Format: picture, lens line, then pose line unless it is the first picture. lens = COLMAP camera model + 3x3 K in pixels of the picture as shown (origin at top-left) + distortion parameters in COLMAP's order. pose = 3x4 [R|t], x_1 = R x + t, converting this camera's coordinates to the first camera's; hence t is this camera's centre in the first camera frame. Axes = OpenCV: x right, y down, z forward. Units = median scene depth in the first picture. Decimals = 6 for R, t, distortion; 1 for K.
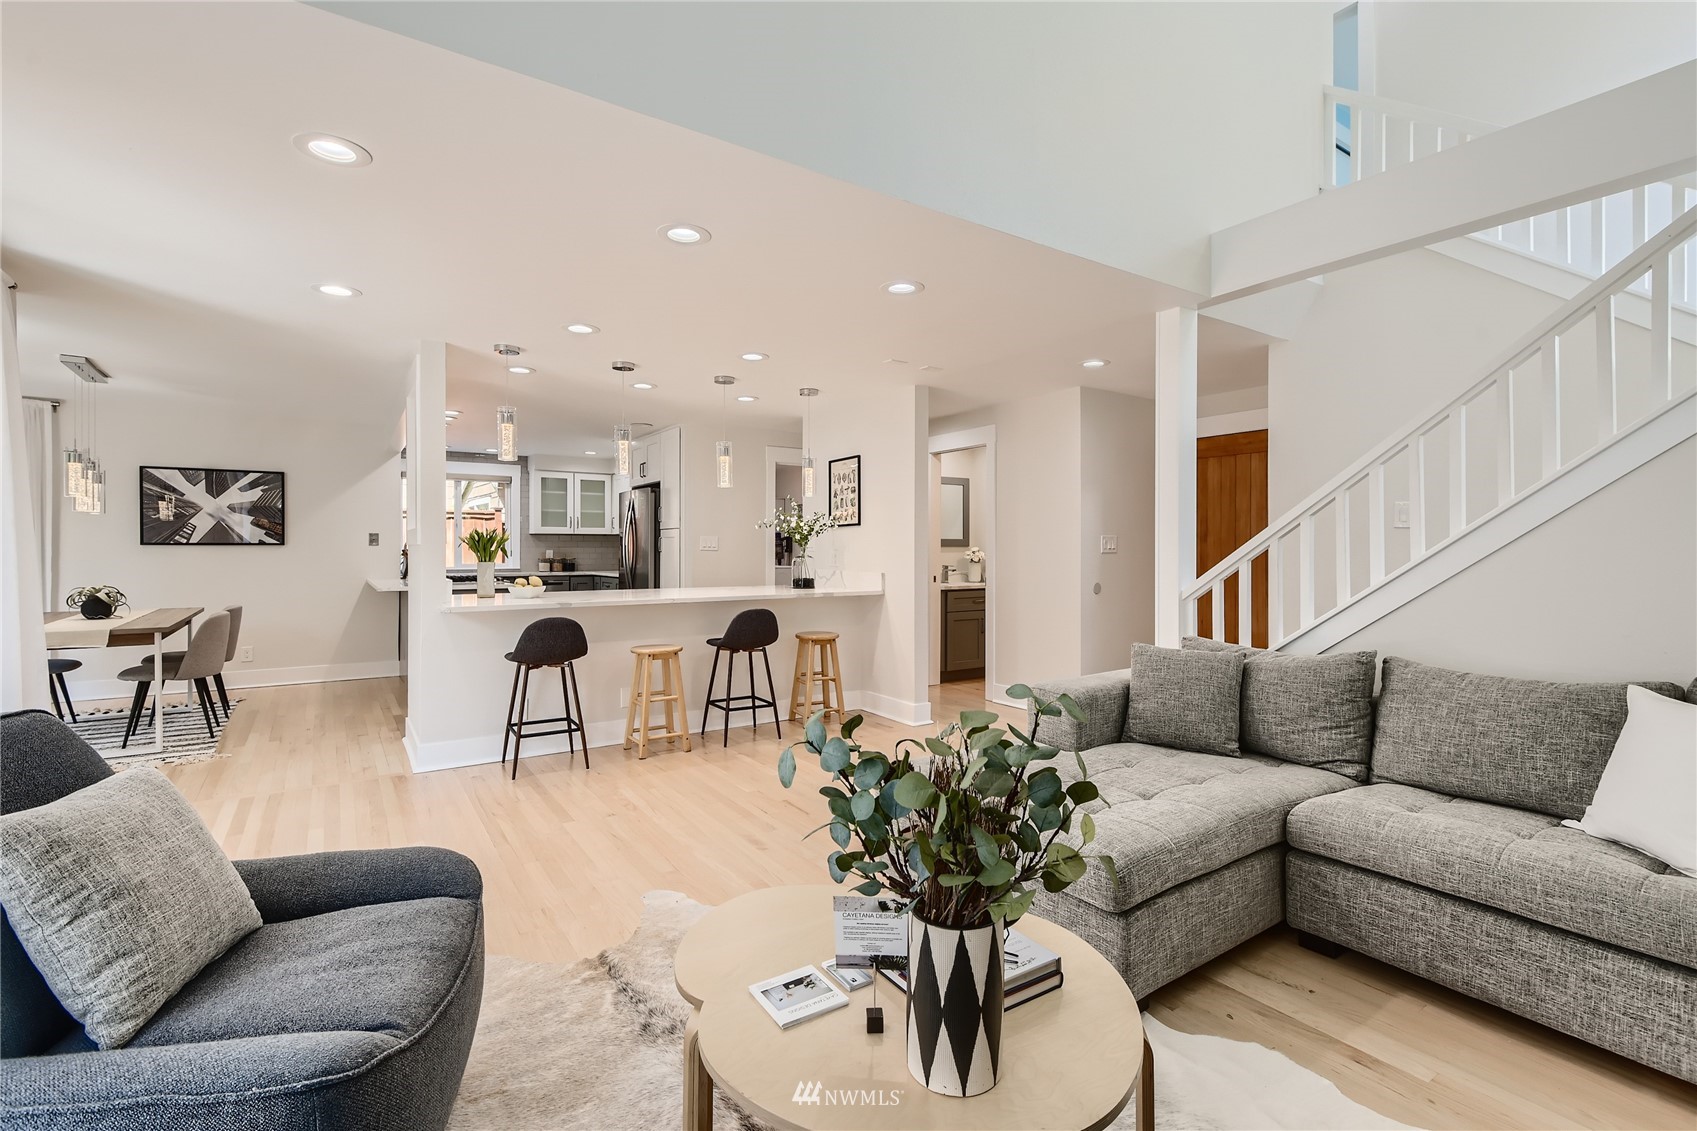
lens RADIAL K [[771.4, 0, 856.0], [0, 771.4, 552.8], [0, 0, 1]] dist [0.004155, -0.006953]
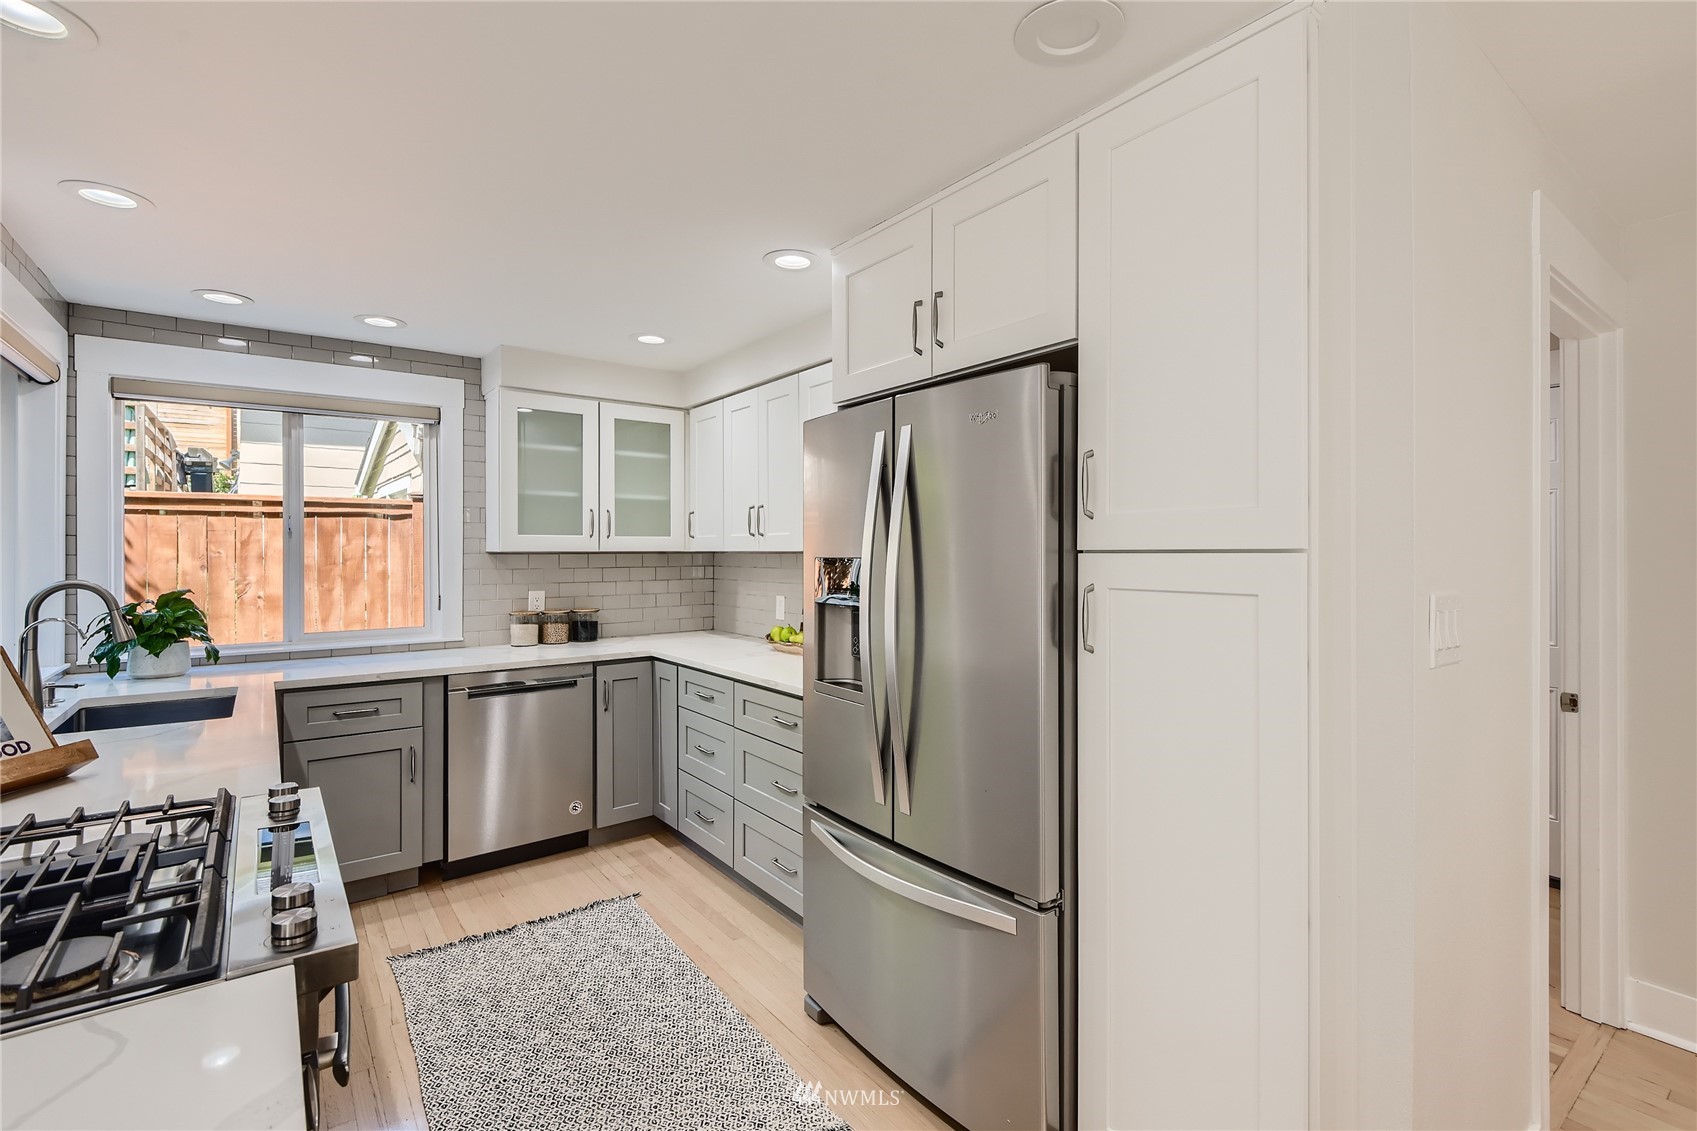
lens RADIAL K [[771.4, 0, 849.6], [0, 771.4, 551.0], [0, 0, 1]] dist [0.004155, -0.006953]
pose [[0.998728, -0.002330, 0.050378, -0.374020], [0.002525, 0.999990, -0.003795, -0.033742], [-0.050368, 0.003918, 0.998723, 0.866182]]
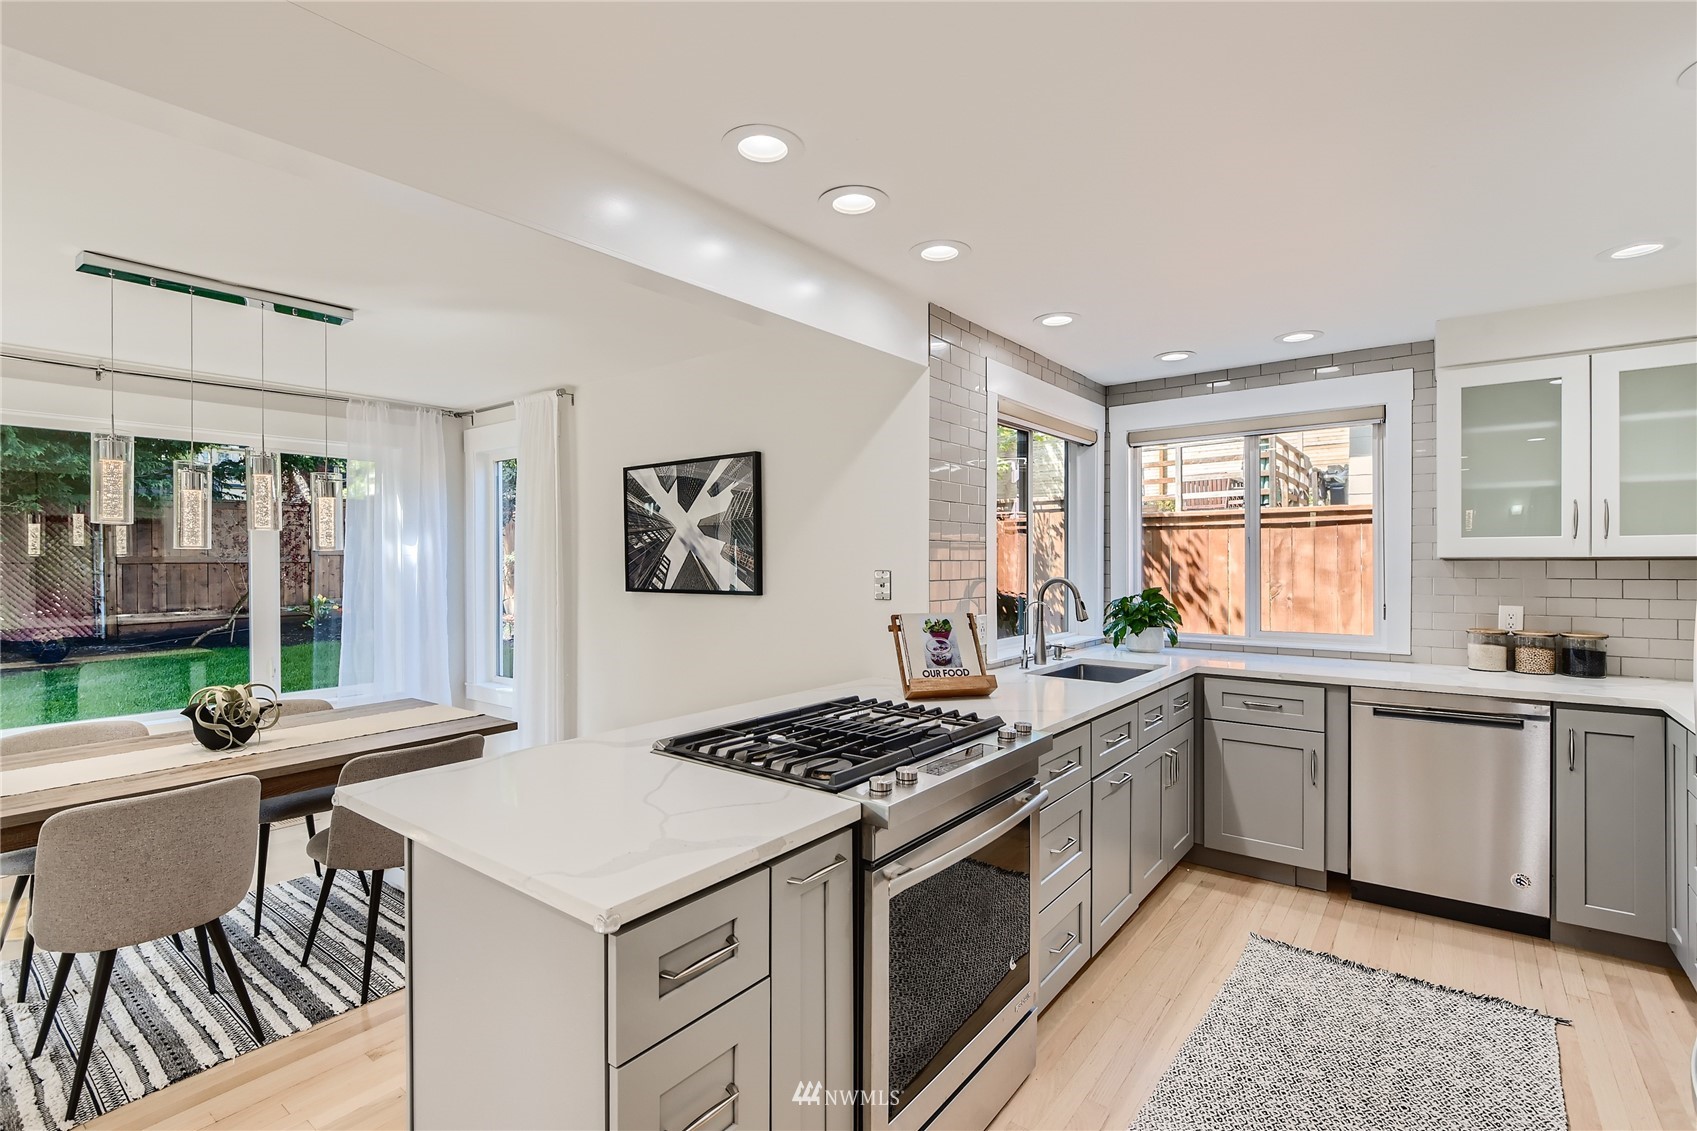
lens RADIAL K [[771.4, 0, 853.6], [0, 771.4, 566.6], [0, 0, 1]] dist [0.004155, -0.006953]
pose [[0.307231, 0.006599, -0.951612, -0.249011], [-0.000089, 0.999976, 0.006906, -0.033655], [0.951635, -0.002037, 0.307225, 0.933877]]
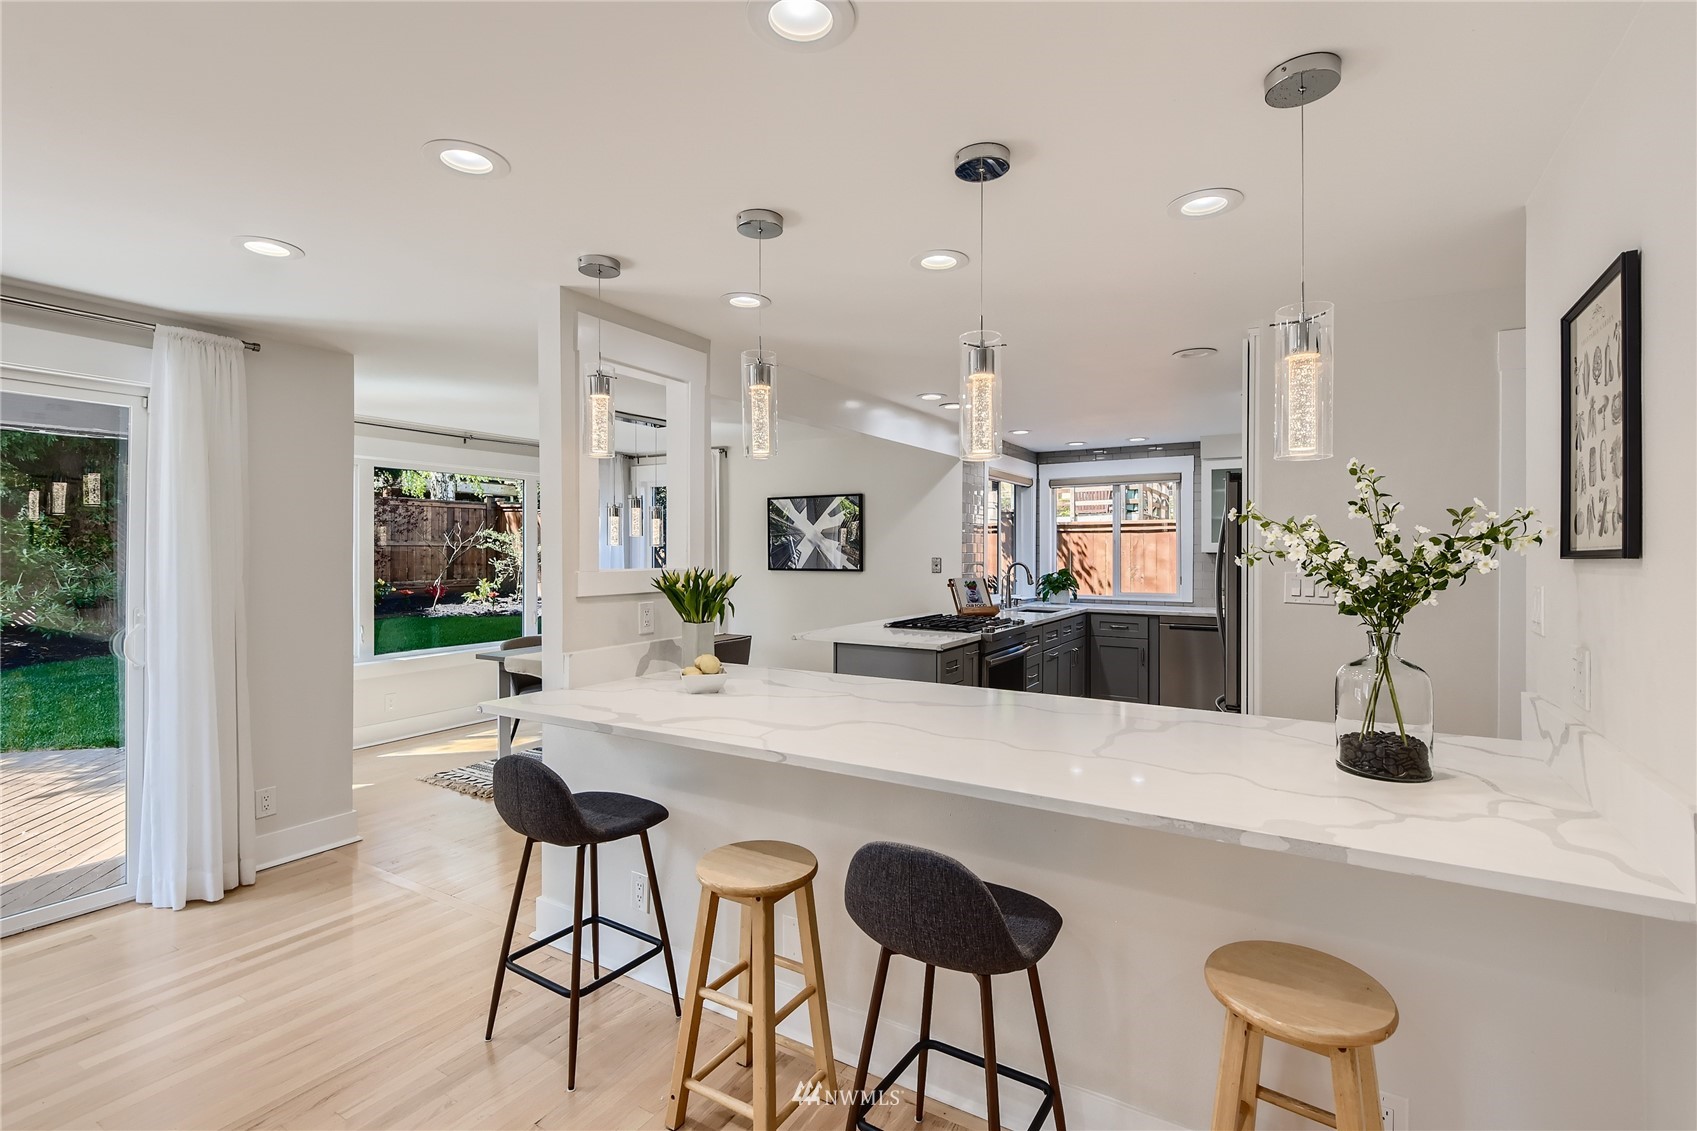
lens RADIAL K [[771.4, 0, 856.9], [0, 771.4, 550.3], [0, 0, 1]] dist [0.004155, -0.006953]
pose [[0.429114, -0.001122, -0.903250, 0.103986], [-0.004833, 0.999982, -0.003538, -0.033372], [0.903237, 0.005884, 0.429101, 0.613208]]
